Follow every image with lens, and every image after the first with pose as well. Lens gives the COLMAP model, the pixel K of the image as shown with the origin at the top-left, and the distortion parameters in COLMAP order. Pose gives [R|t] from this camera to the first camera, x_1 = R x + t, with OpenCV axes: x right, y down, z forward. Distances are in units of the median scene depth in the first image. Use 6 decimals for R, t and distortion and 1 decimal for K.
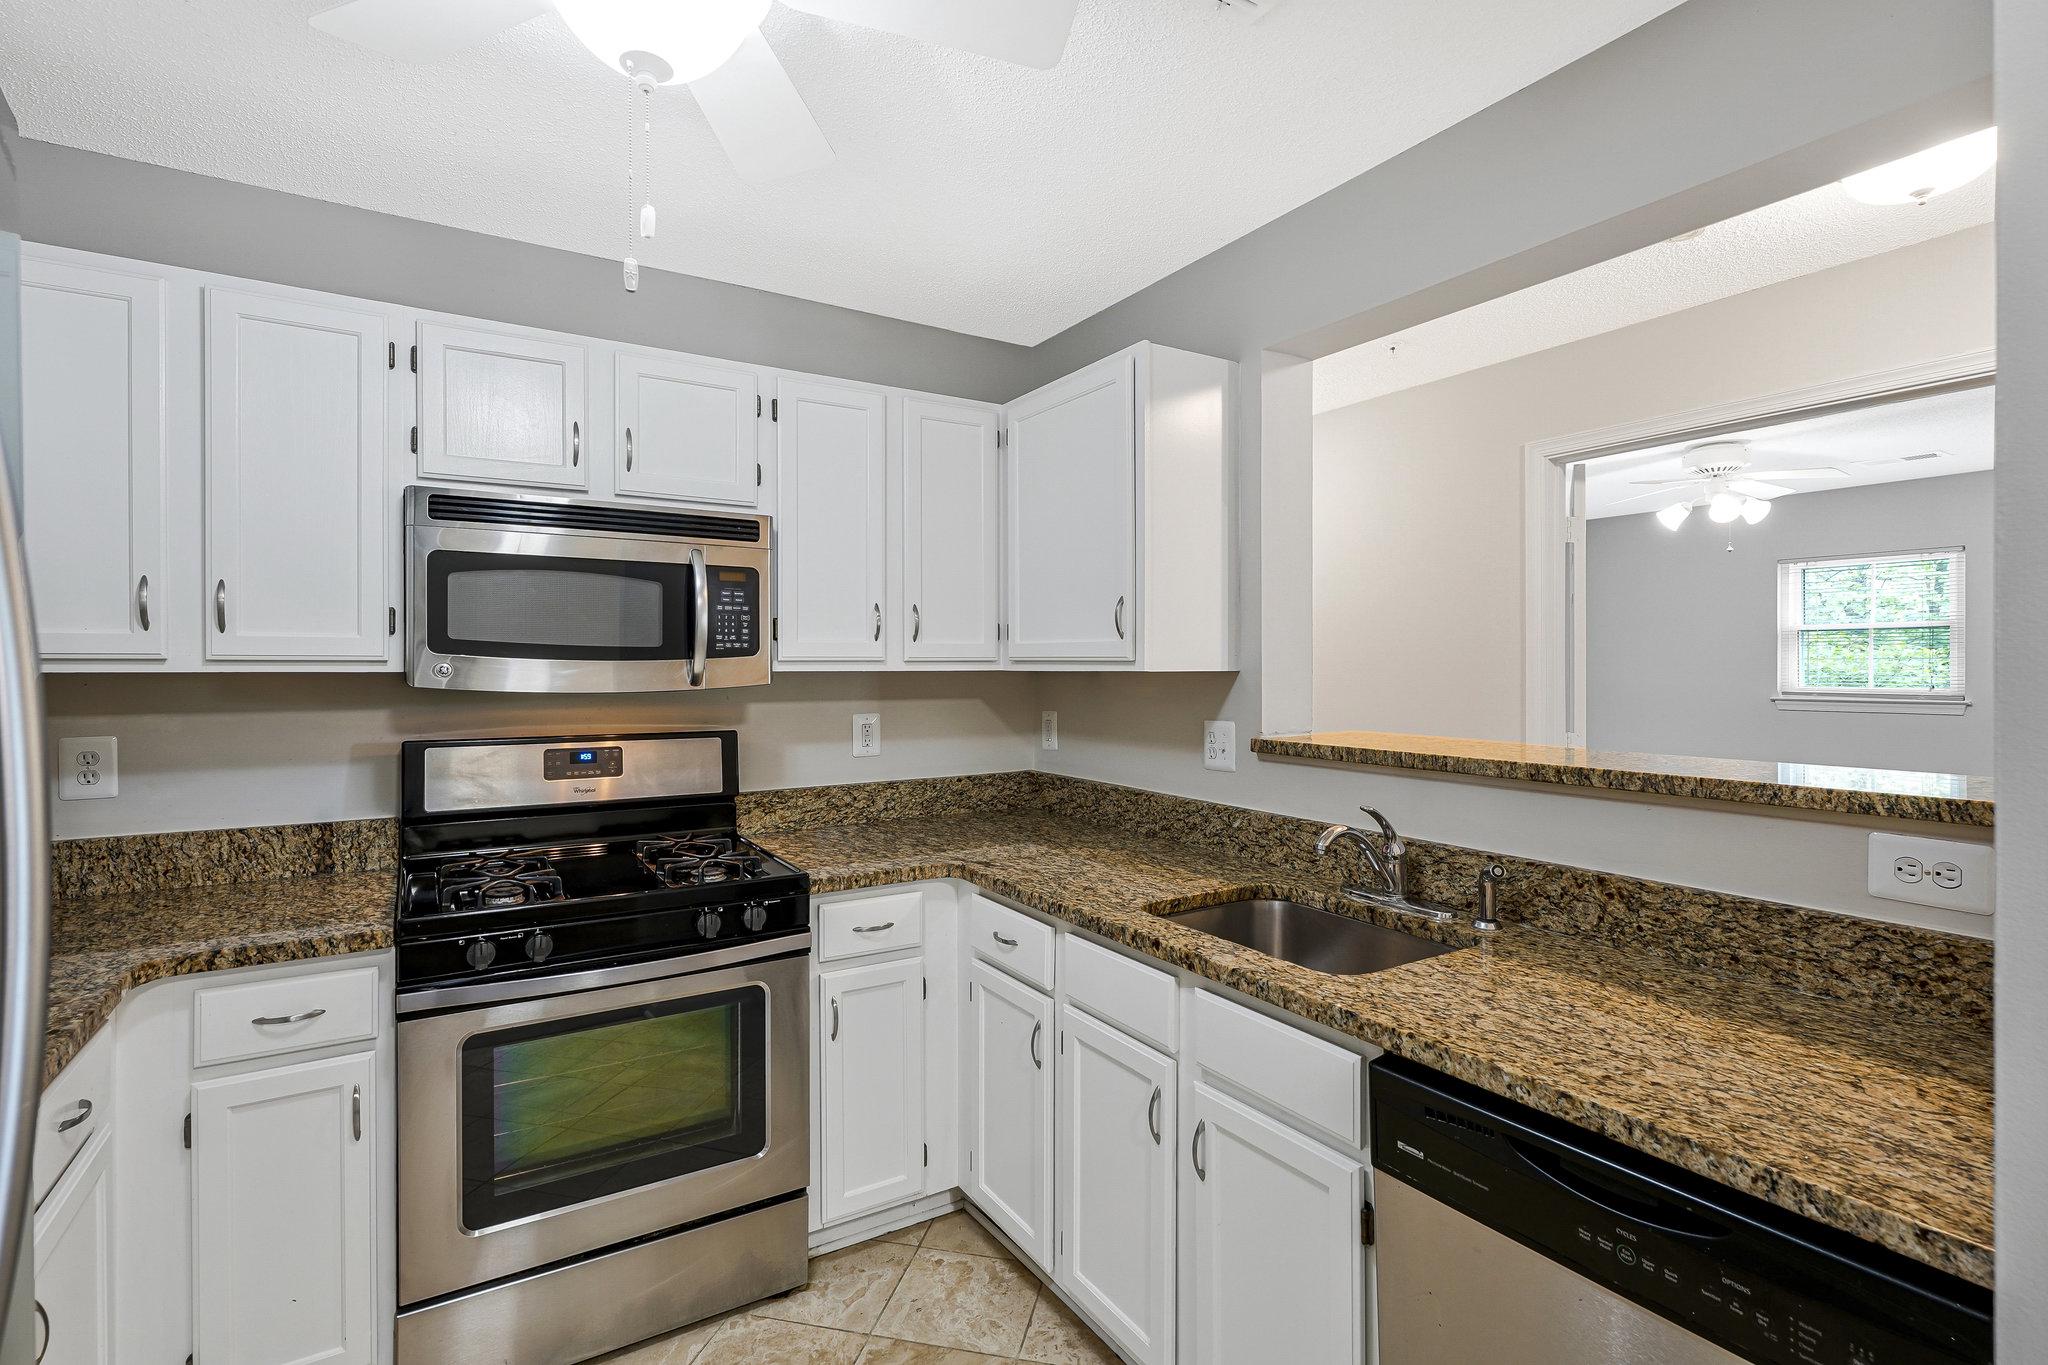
lens RADIAL K [[961.1, 0, 1018.6], [0, 961.1, 667.6], [0, 0, 1]] dist [-0.001434, 0.000130]
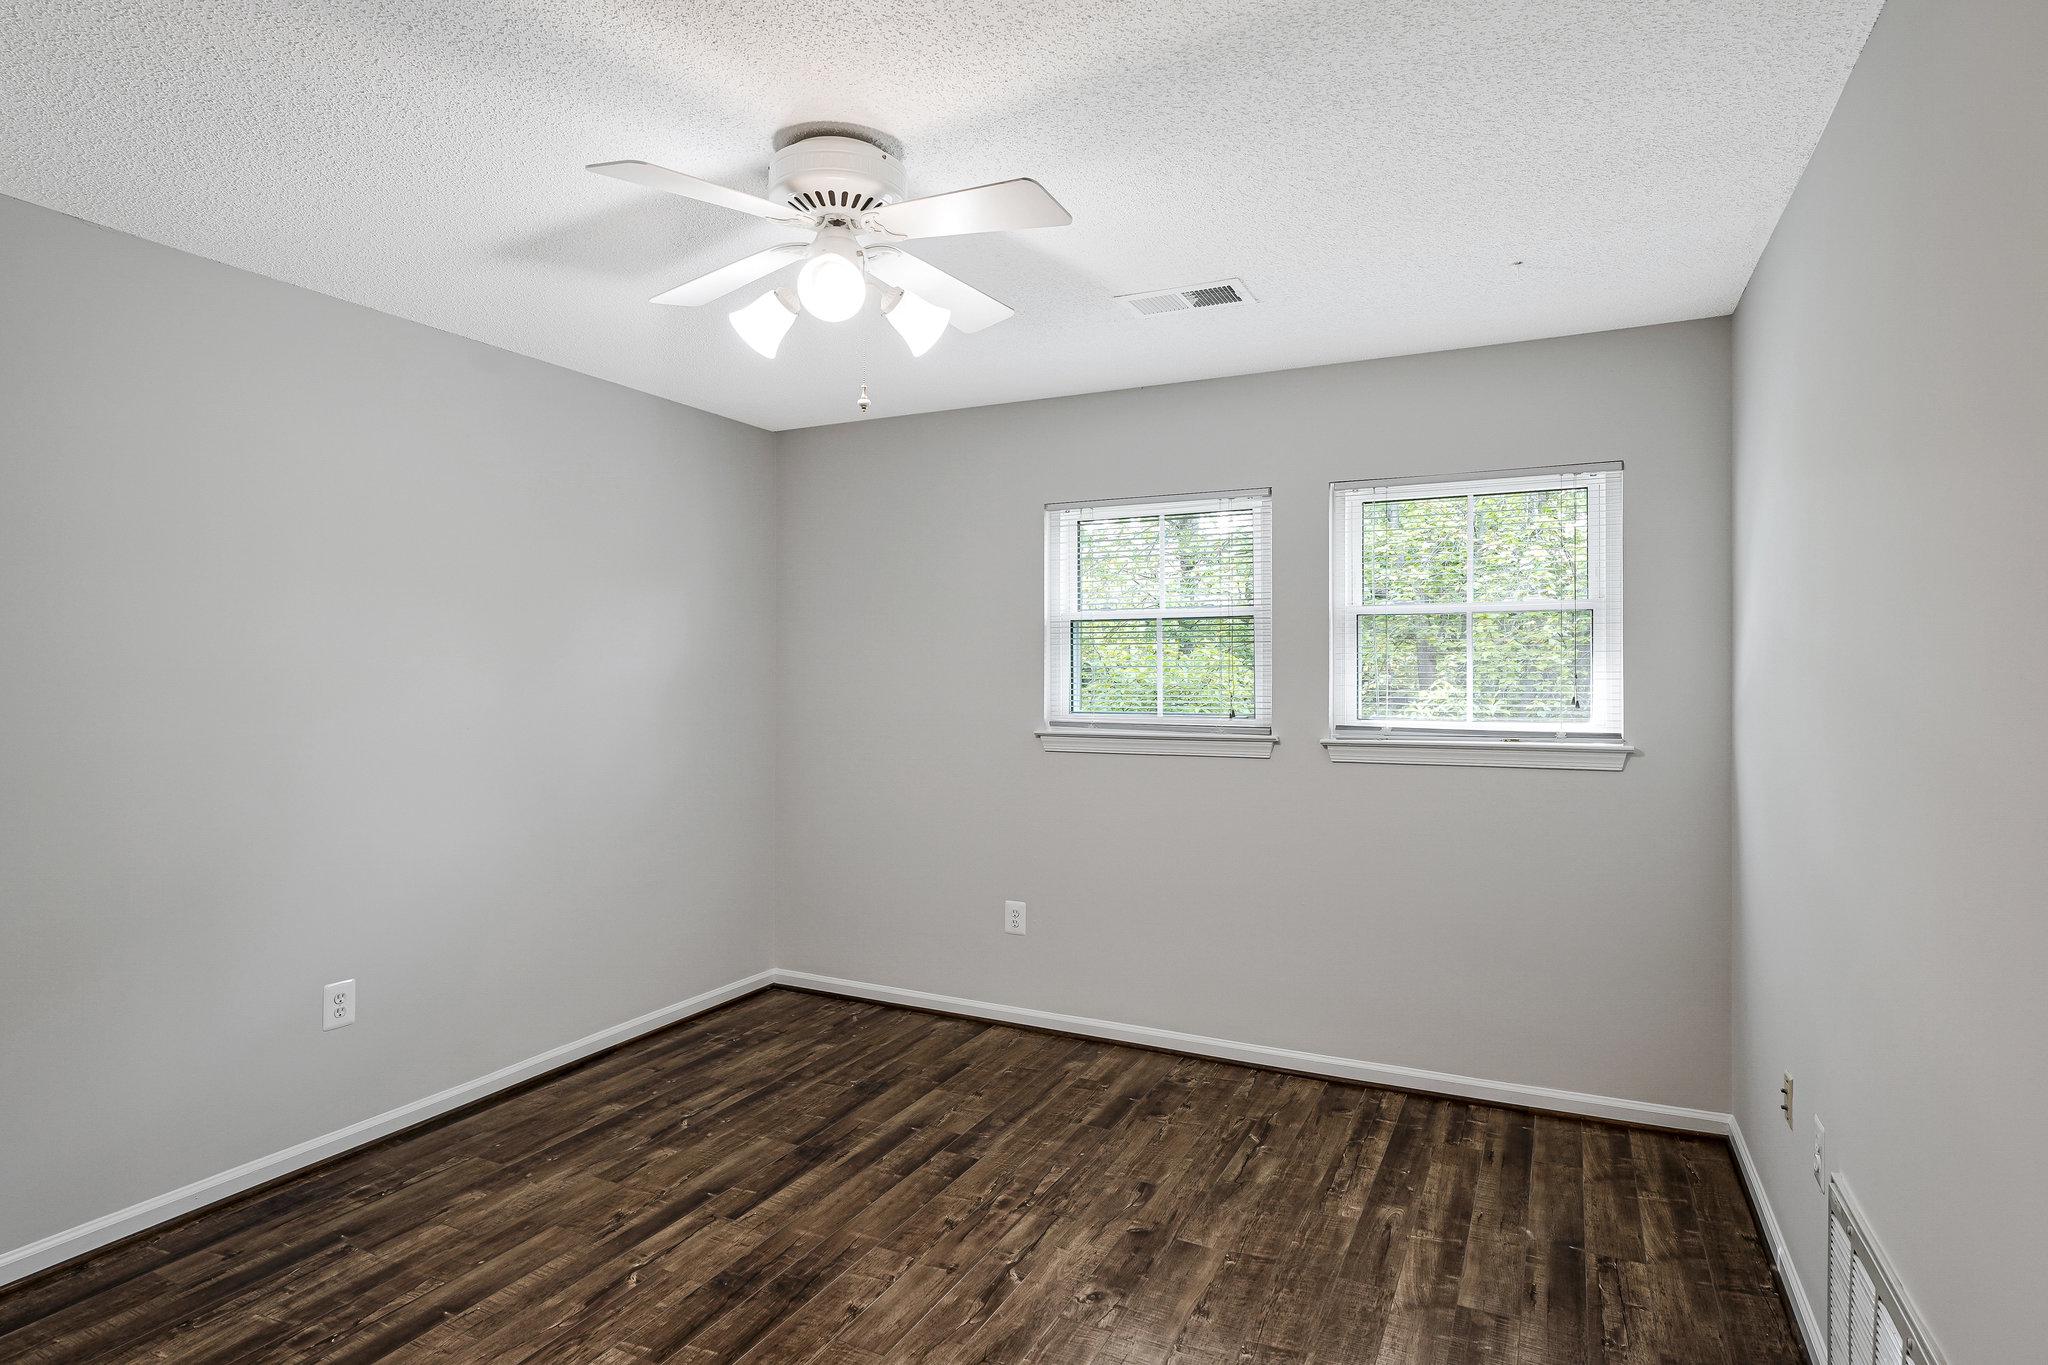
lens RADIAL K [[1081.2, 0, 1027.0], [0, 1081.2, 686.1], [0, 0, 1]] dist [0.000781, -0.000214]
pose [[0.845732, -0.004998, 0.533584, 1.518698], [-0.000446, 0.999949, 0.010073, -0.013759], [-0.533608, -0.008757, 0.845687, 1.570238]]
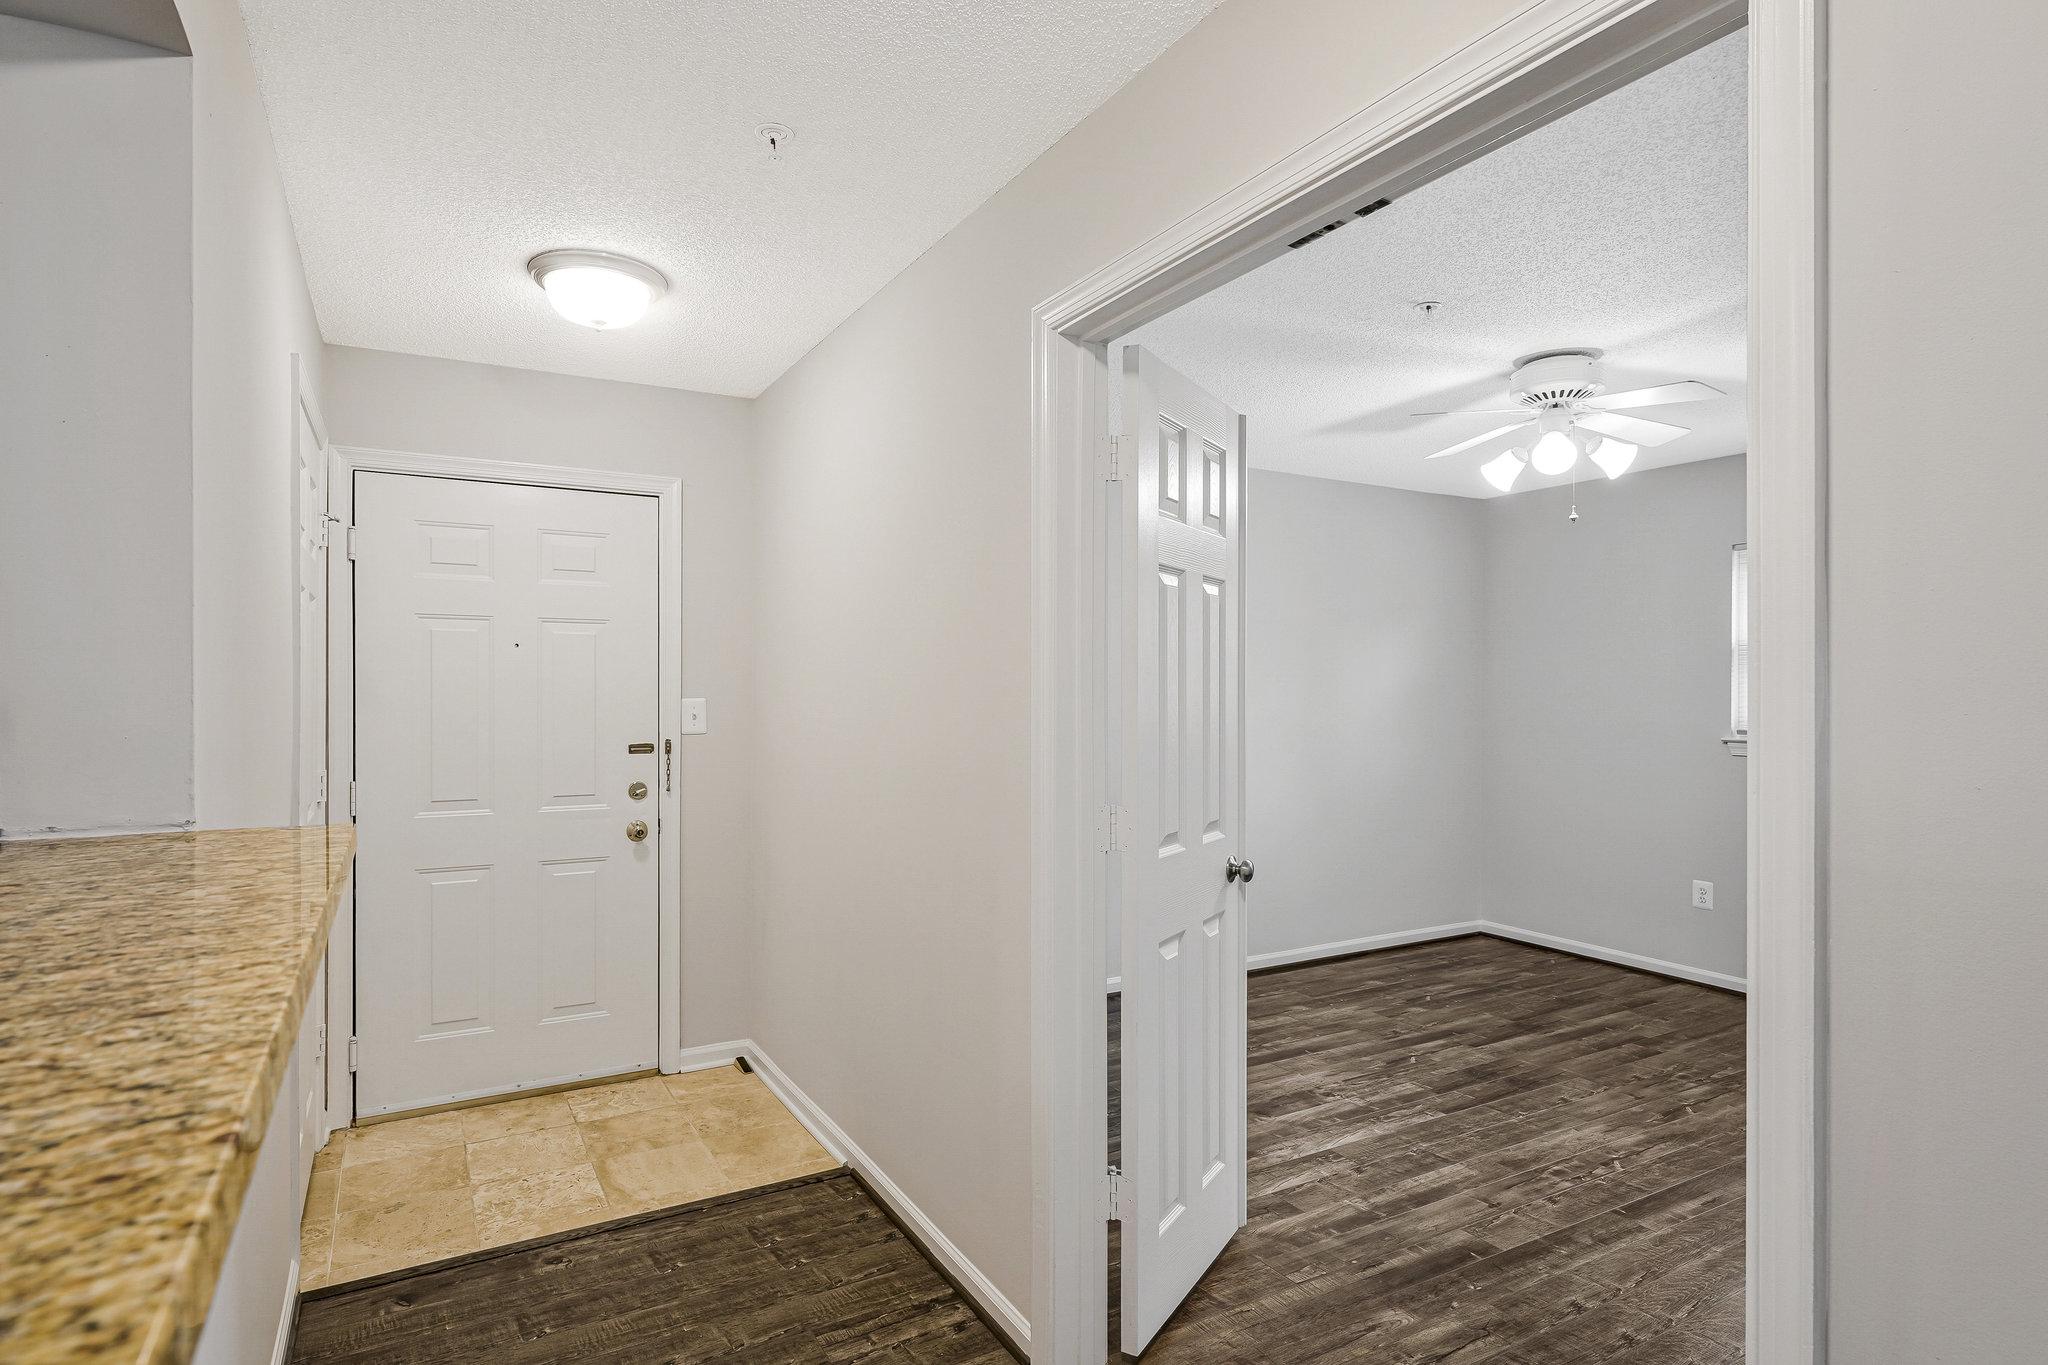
lens RADIAL K [[1071.2, 0, 1009.9], [0, 1071.2, 689.6], [0, 0, 1]] dist [0.001859, -0.000507]
pose [[0.999105, 0.002804, -0.042212, 1.060377], [-0.002995, 0.999986, -0.004465, -0.000041], [0.042199, 0.004587, 0.999099, 0.693149]]
